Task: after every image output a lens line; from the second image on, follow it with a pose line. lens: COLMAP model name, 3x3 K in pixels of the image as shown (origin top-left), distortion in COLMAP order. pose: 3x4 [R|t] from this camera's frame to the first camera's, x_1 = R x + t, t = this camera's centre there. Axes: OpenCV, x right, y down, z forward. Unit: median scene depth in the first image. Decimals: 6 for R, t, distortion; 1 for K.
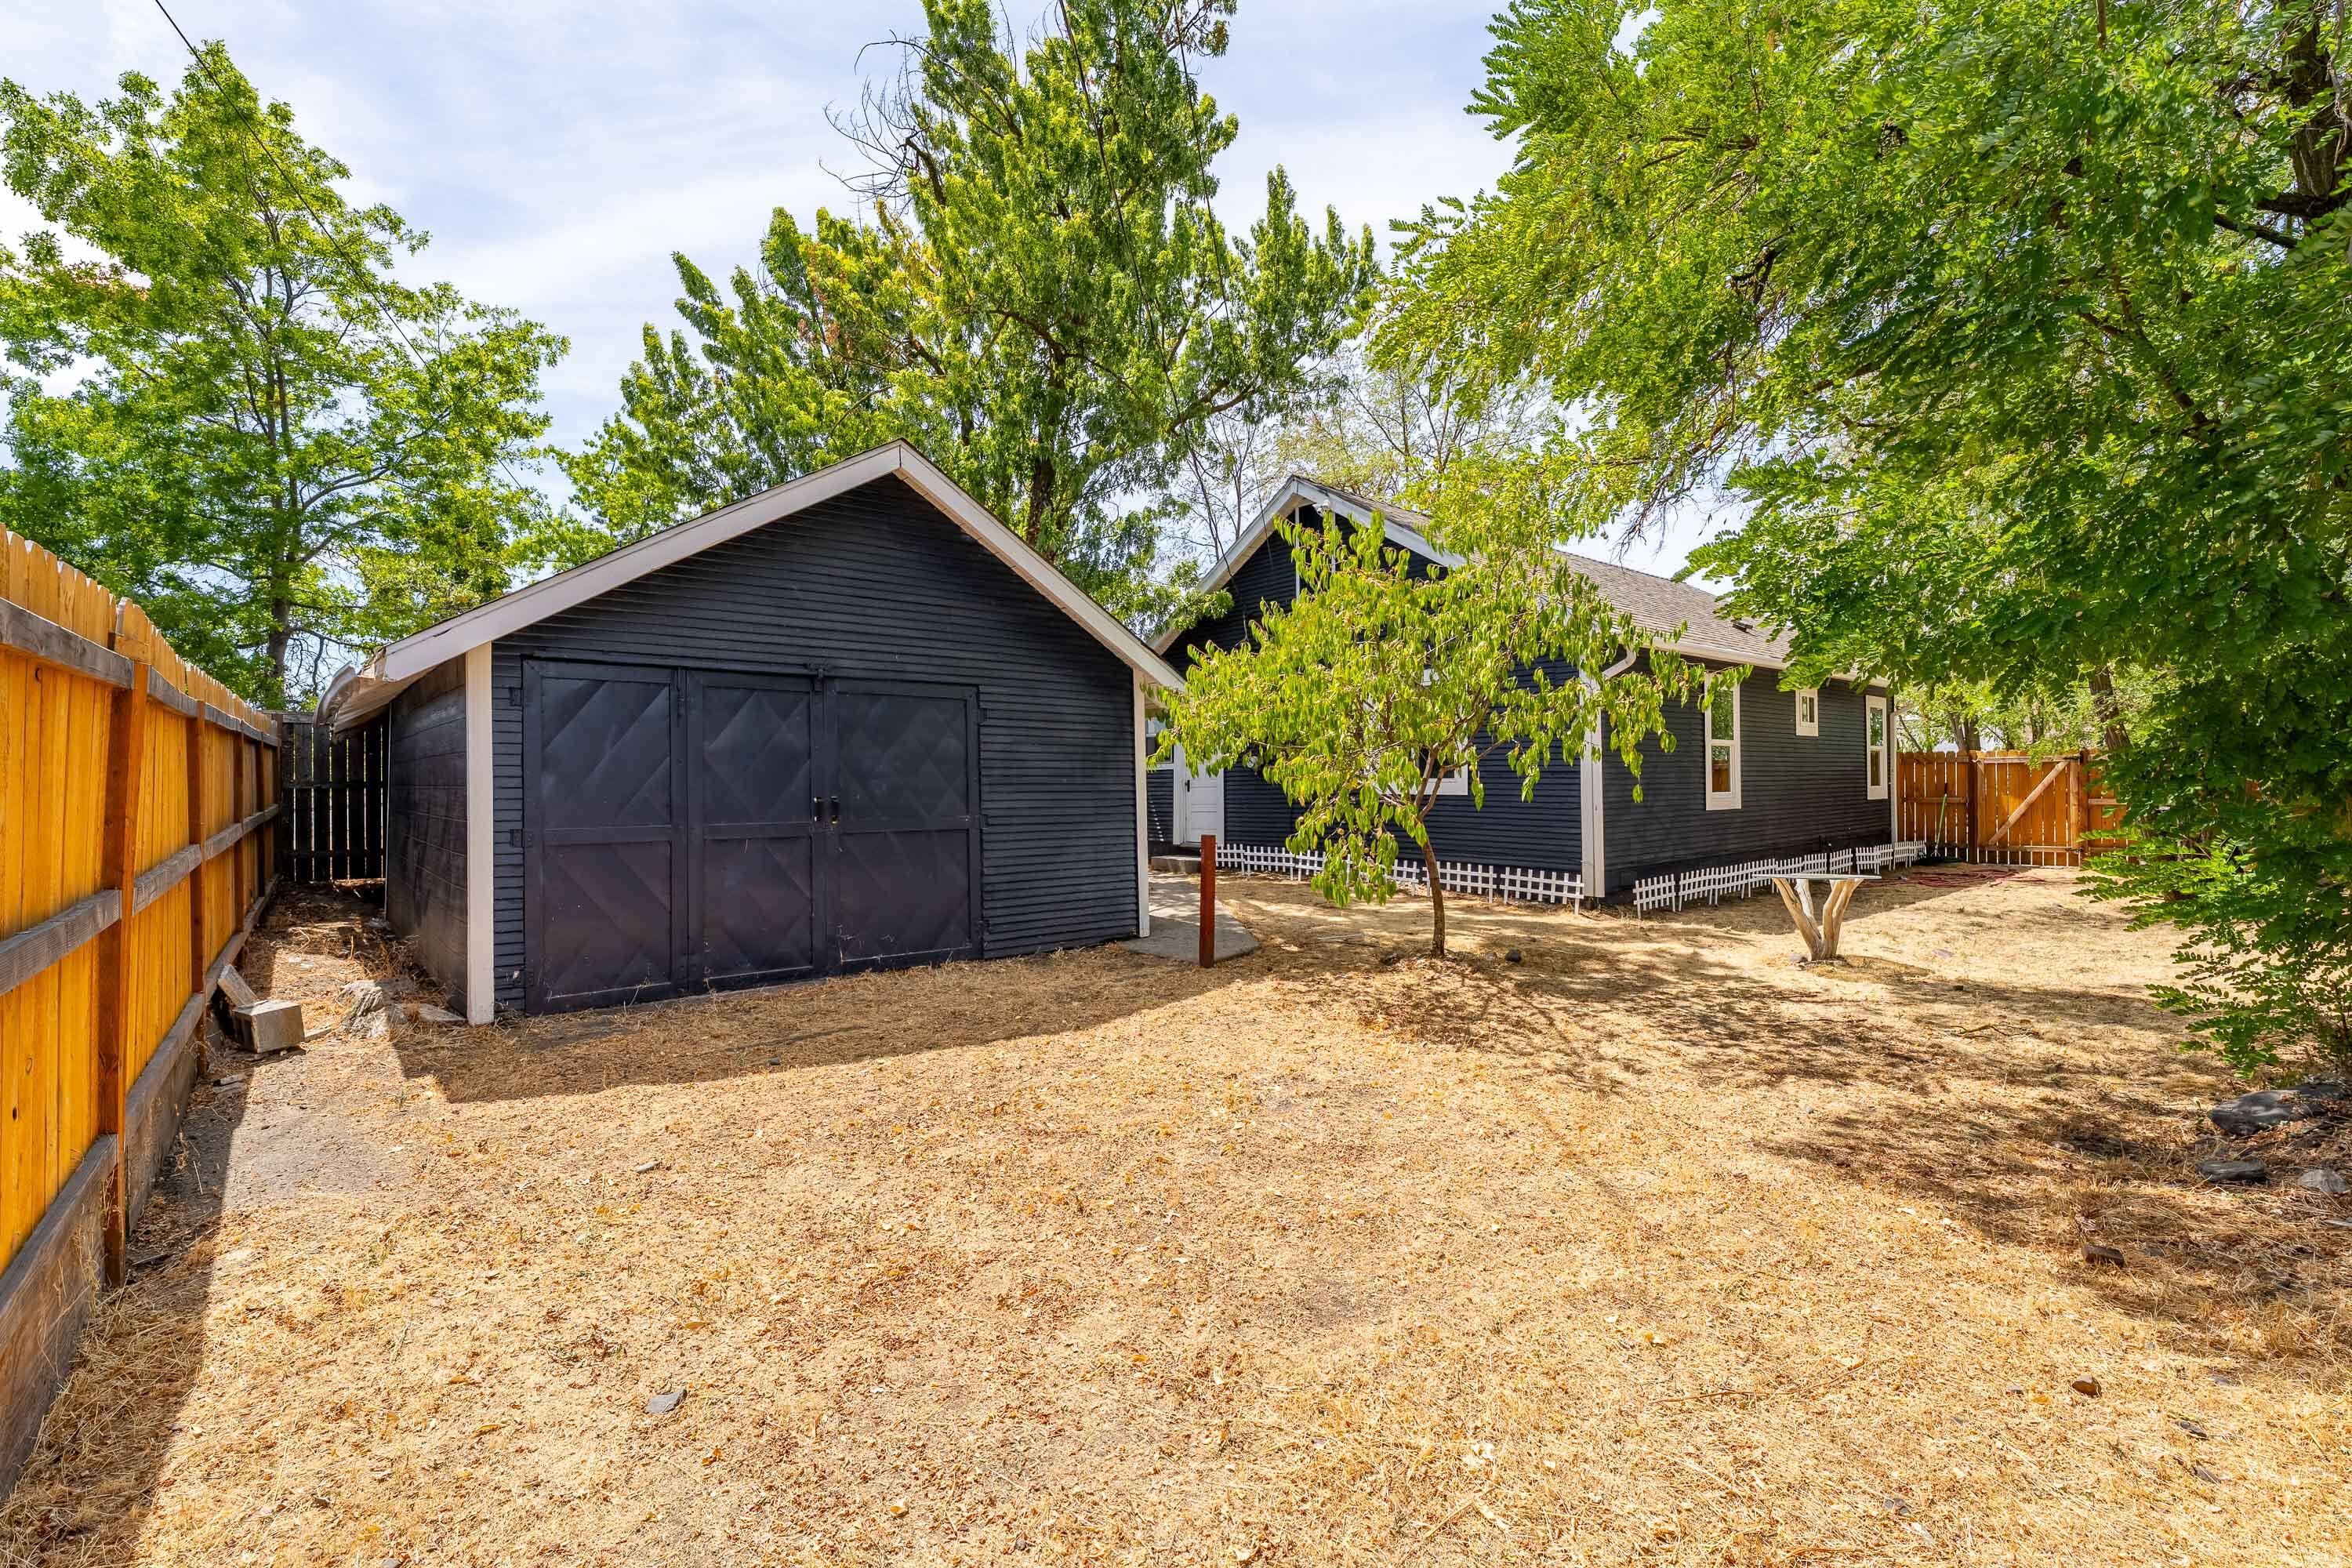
lens RADIAL K [[1037.2, 0, 1176.0], [0, 1037.2, 784.0], [0, 0, 1]] dist [-0.000755, -0.000491]
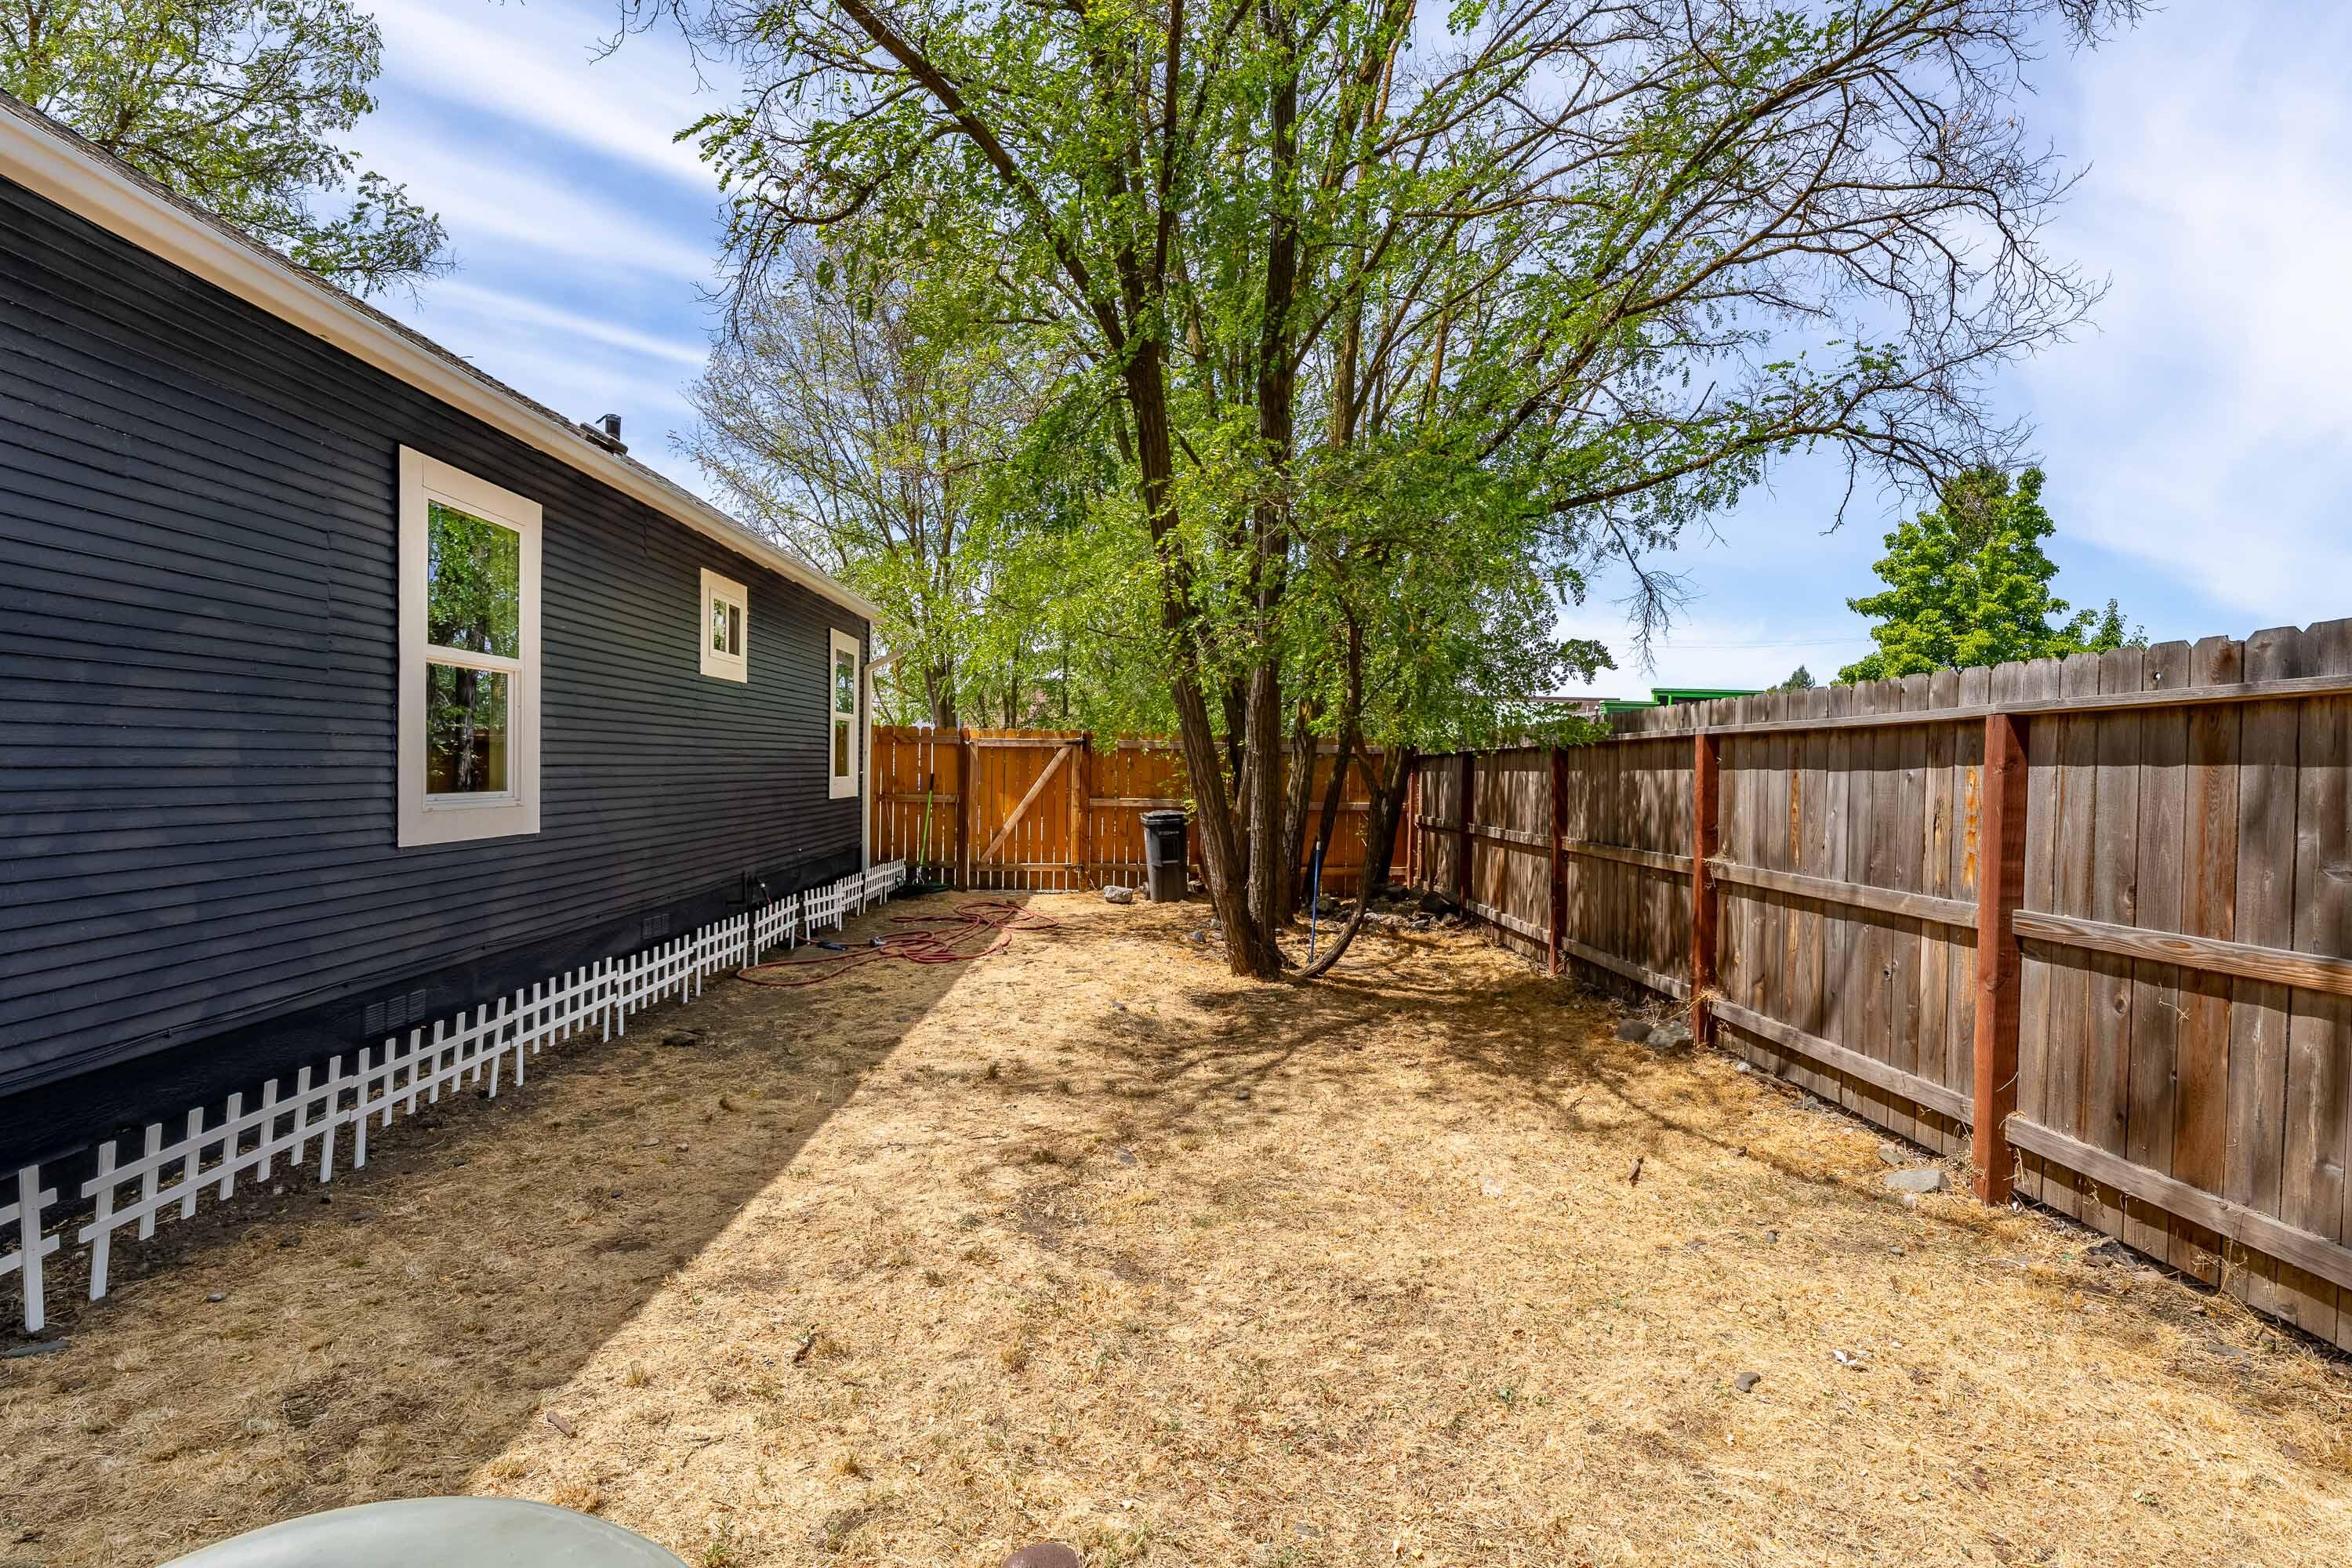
lens RADIAL K [[1090.6, 0, 1176.0], [0, 1090.6, 784.0], [0, 0, 1]] dist [-0.005282, 0.001256]
pose [[0.635174, 0.008710, 0.772320, 0.304002], [-0.022748, 0.999714, 0.007434, -0.003329], [-0.772034, -0.022291, 0.635190, 0.439262]]
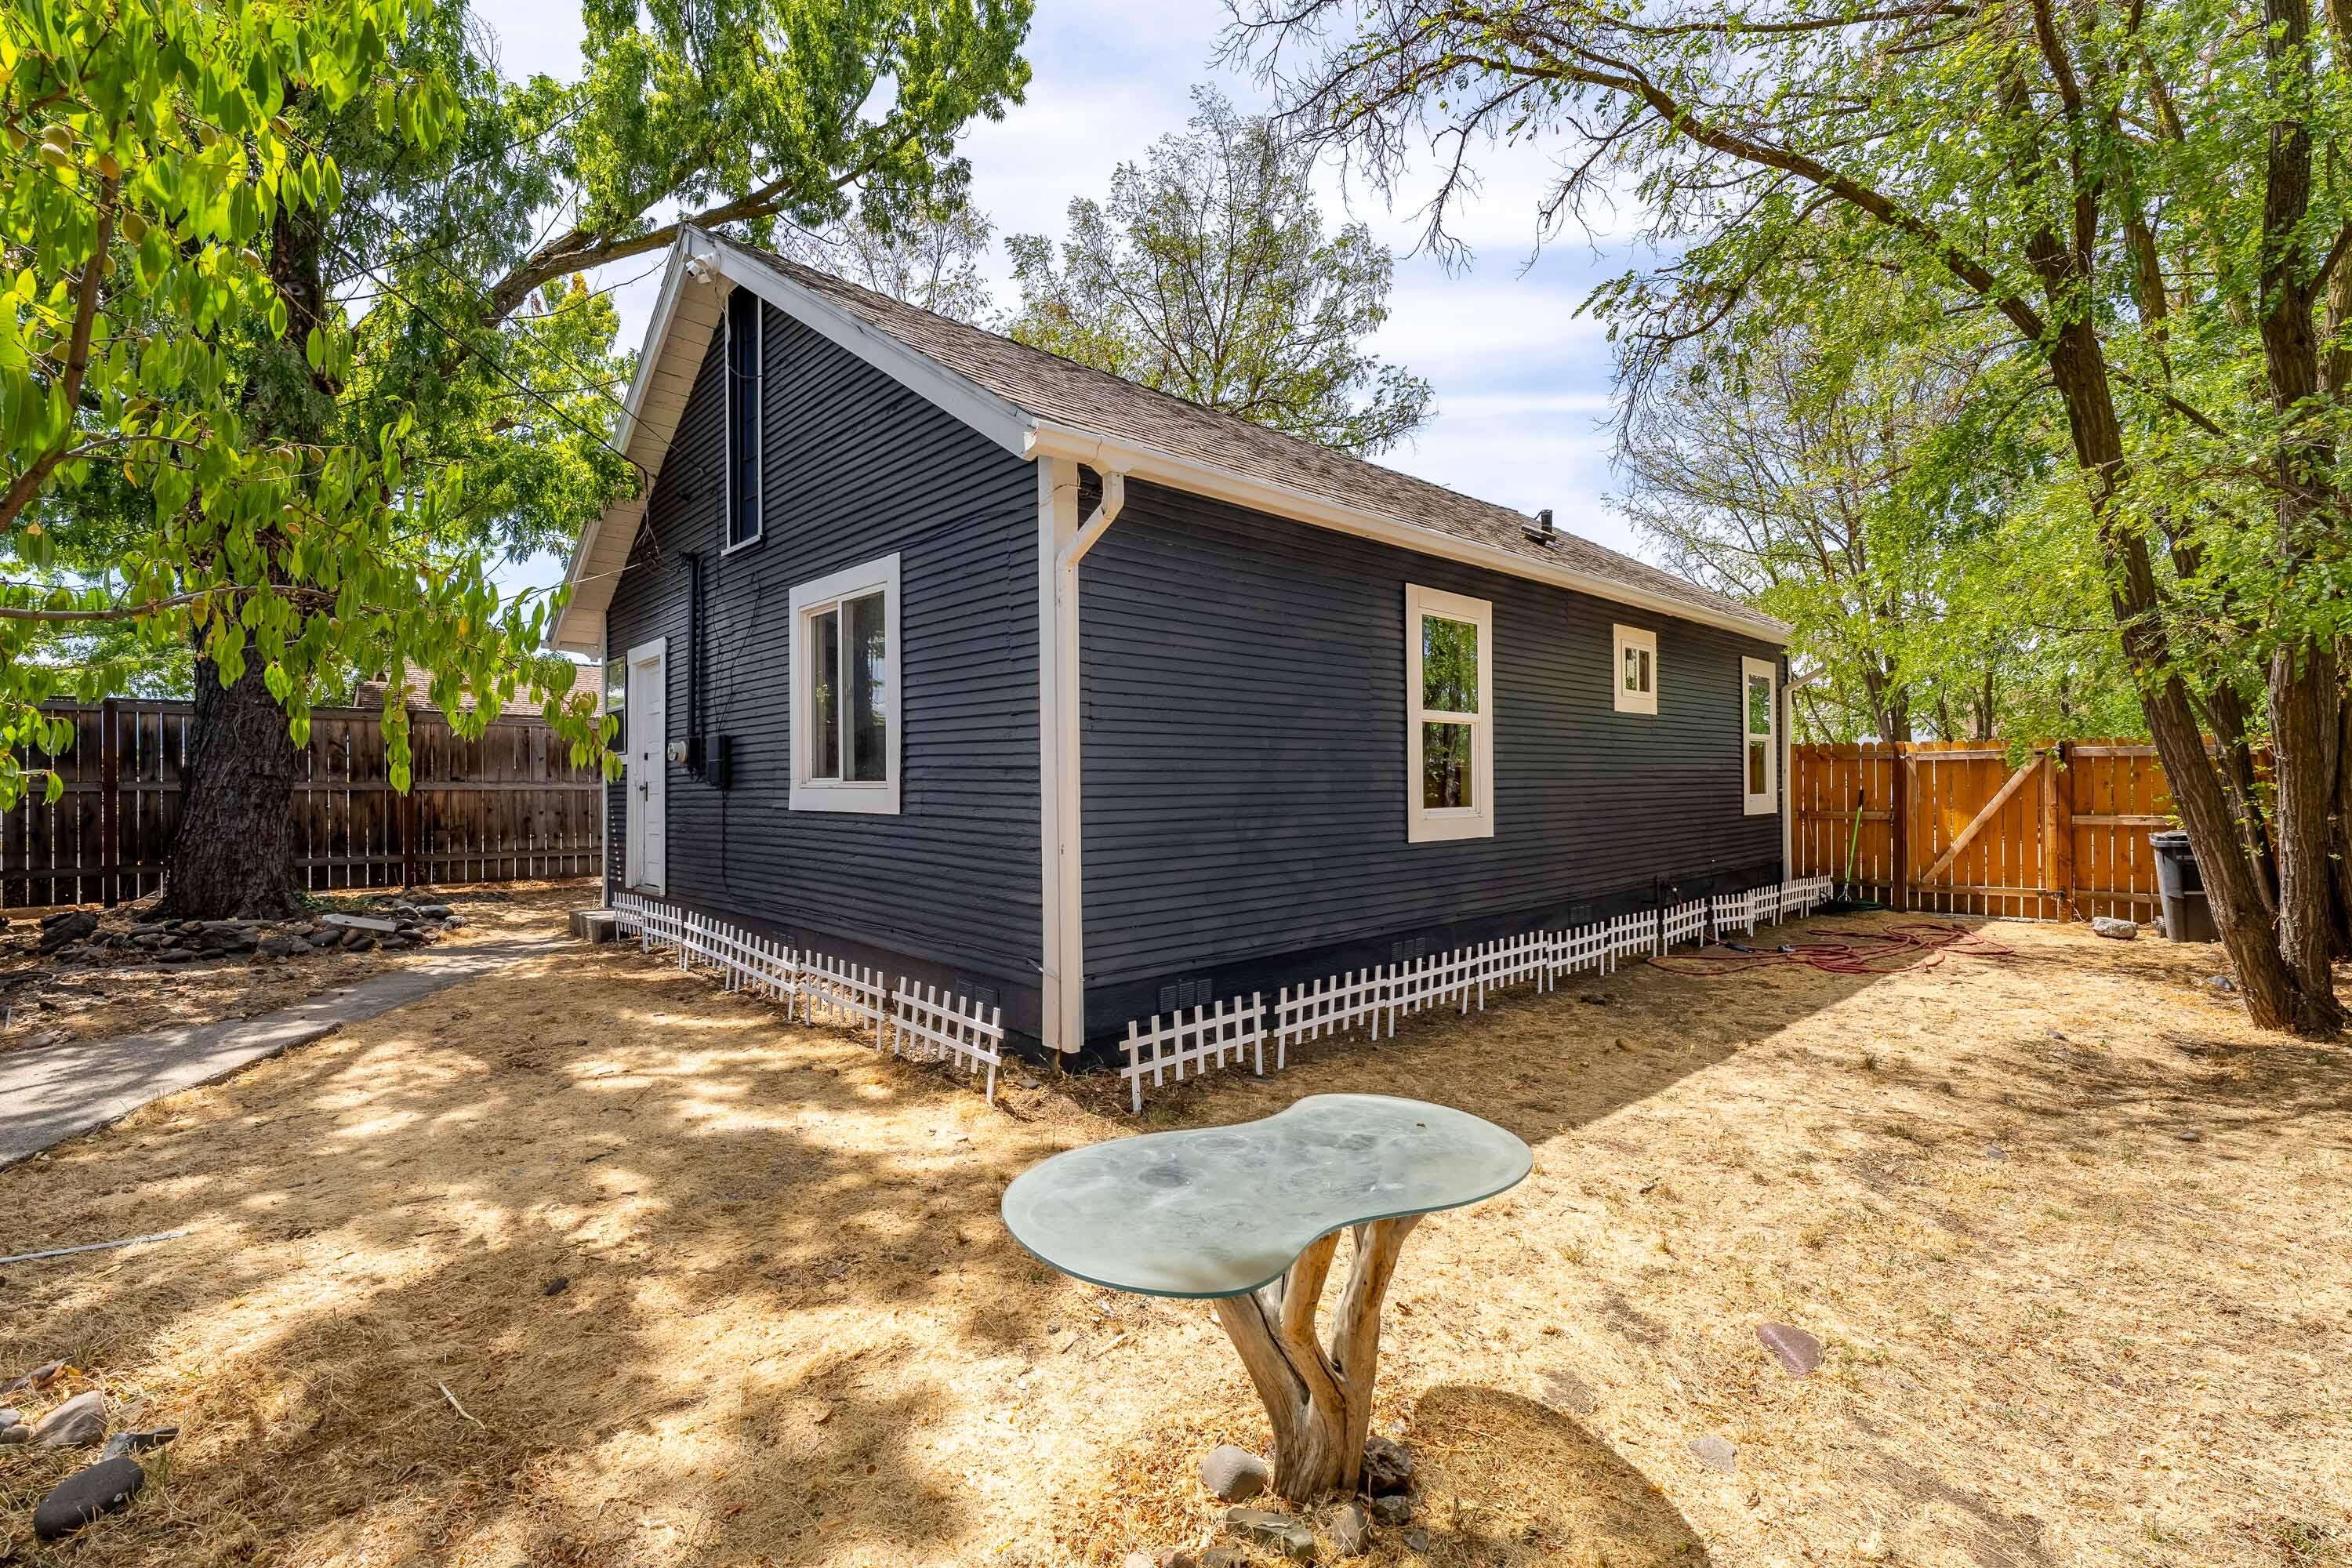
lens RADIAL K [[1037.2, 0, 1176.0], [0, 1037.2, 784.0], [0, 0, 1]] dist [-0.000755, -0.000491]
pose [[0.999098, 0.002741, 0.042371, 0.283592], [-0.002698, 0.999996, -0.001065, -0.003085], [-0.042374, 0.000949, 0.999101, 0.364247]]
